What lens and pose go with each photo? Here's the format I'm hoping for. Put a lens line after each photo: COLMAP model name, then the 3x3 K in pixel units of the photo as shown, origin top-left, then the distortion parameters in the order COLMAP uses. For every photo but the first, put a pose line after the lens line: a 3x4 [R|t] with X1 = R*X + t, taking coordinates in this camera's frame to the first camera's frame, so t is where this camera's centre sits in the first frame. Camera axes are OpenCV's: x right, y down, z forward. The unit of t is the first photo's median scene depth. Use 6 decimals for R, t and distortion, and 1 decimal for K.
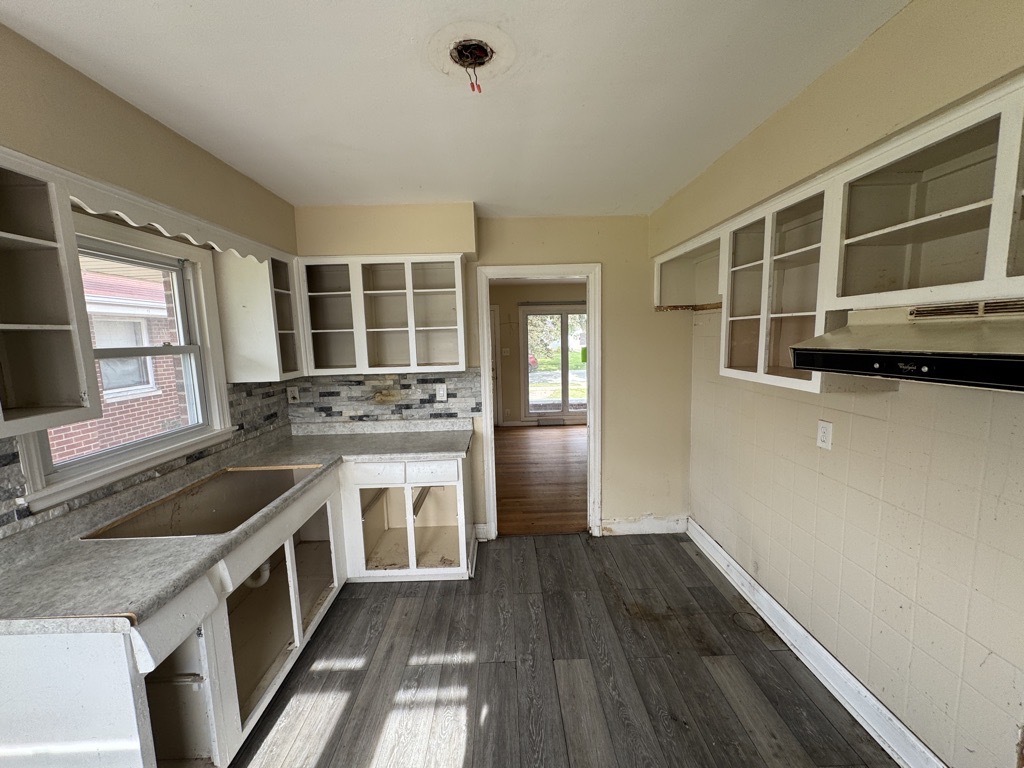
lens RADIAL K [[409.3, 0, 512.7], [0, 409.3, 387.3], [0, 0, 1]] dist [-0.001476, 0.000376]
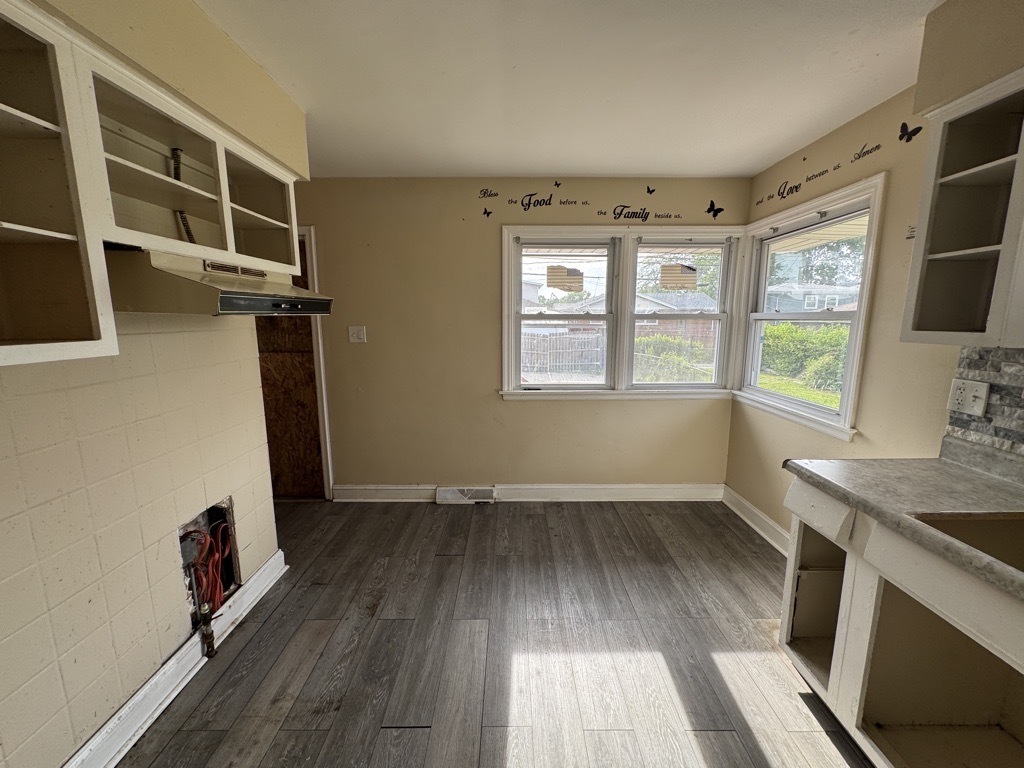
lens RADIAL K [[409.3, 0, 511.7], [0, 409.3, 384.1], [0, 0, 1]] dist [-0.001476, 0.000376]
pose [[-0.999290, 0.023101, 0.029768, 0.018697], [0.030655, 0.957811, 0.285760, -0.102288], [-0.021911, 0.286470, -0.957839, 1.415899]]
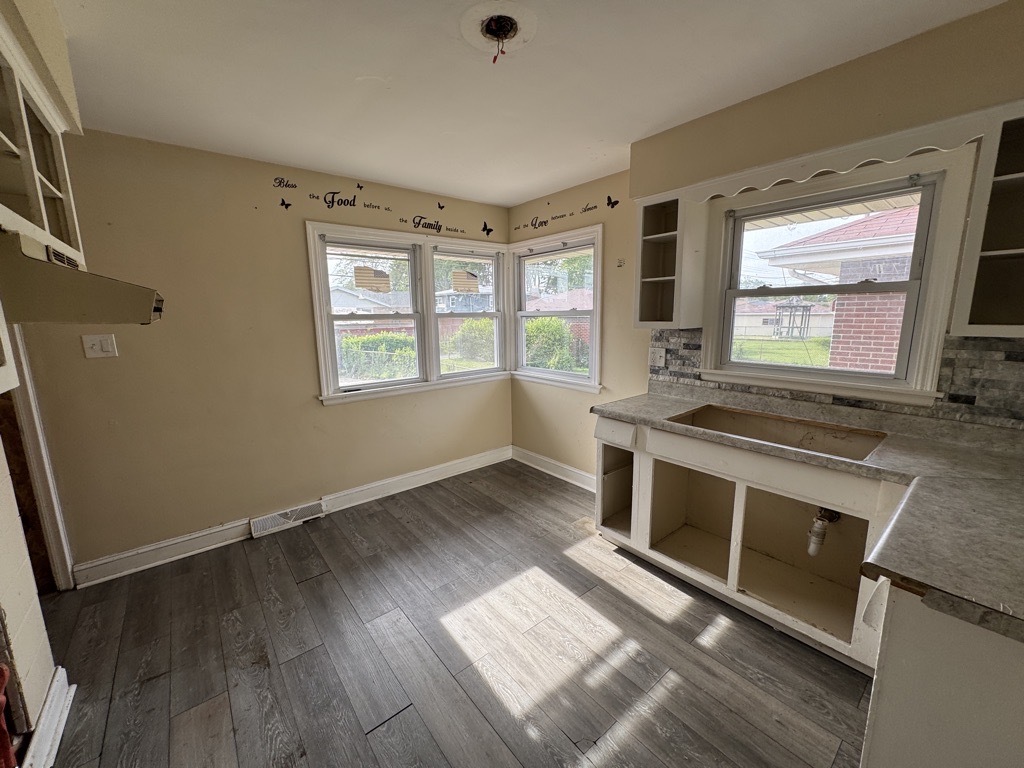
lens RADIAL K [[409.3, 0, 511.7], [0, 409.3, 384.9], [0, 0, 1]] dist [-0.001476, 0.000376]
pose [[-0.789857, 0.144867, -0.595936, 0.475389], [-0.042511, 0.956432, 0.288845, -0.129581], [0.611816, 0.253480, -0.749286, 1.444672]]
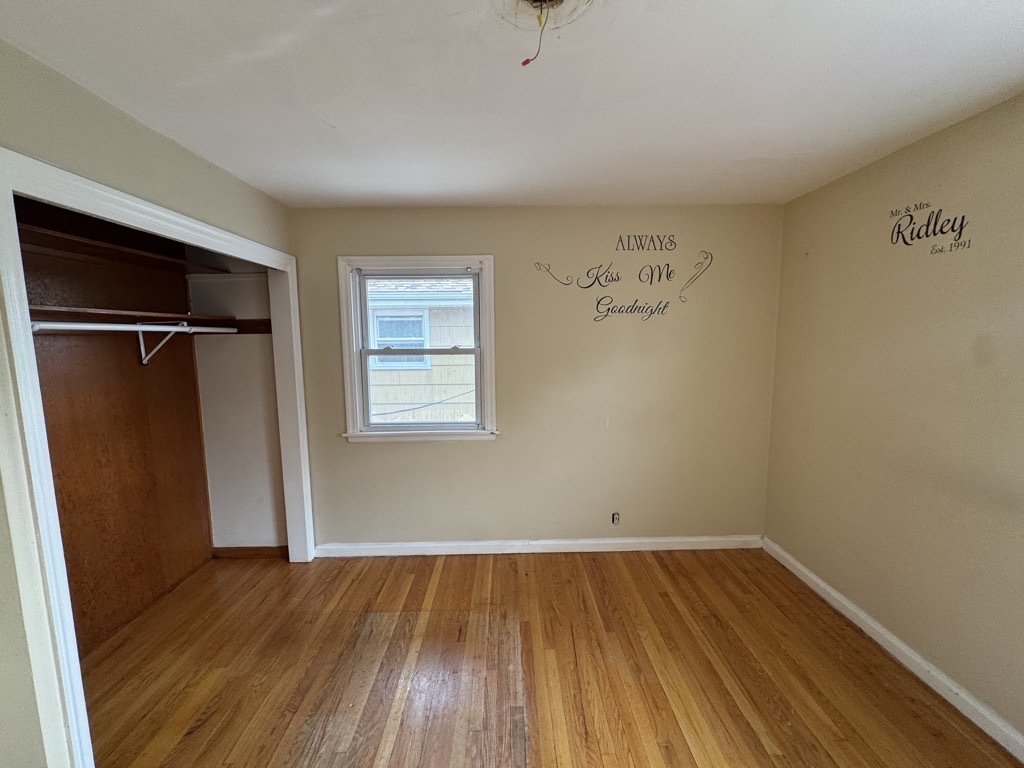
lens RADIAL K [[409.3, 0, 512.1], [0, 409.3, 384.6], [0, 0, 1]] dist [-0.001476, 0.000376]
pose [[-0.994925, 0.043218, -0.090860, -0.384186], [0.023485, 0.977854, 0.207966, -0.075811], [0.097835, 0.204777, -0.973907, 1.320759]]
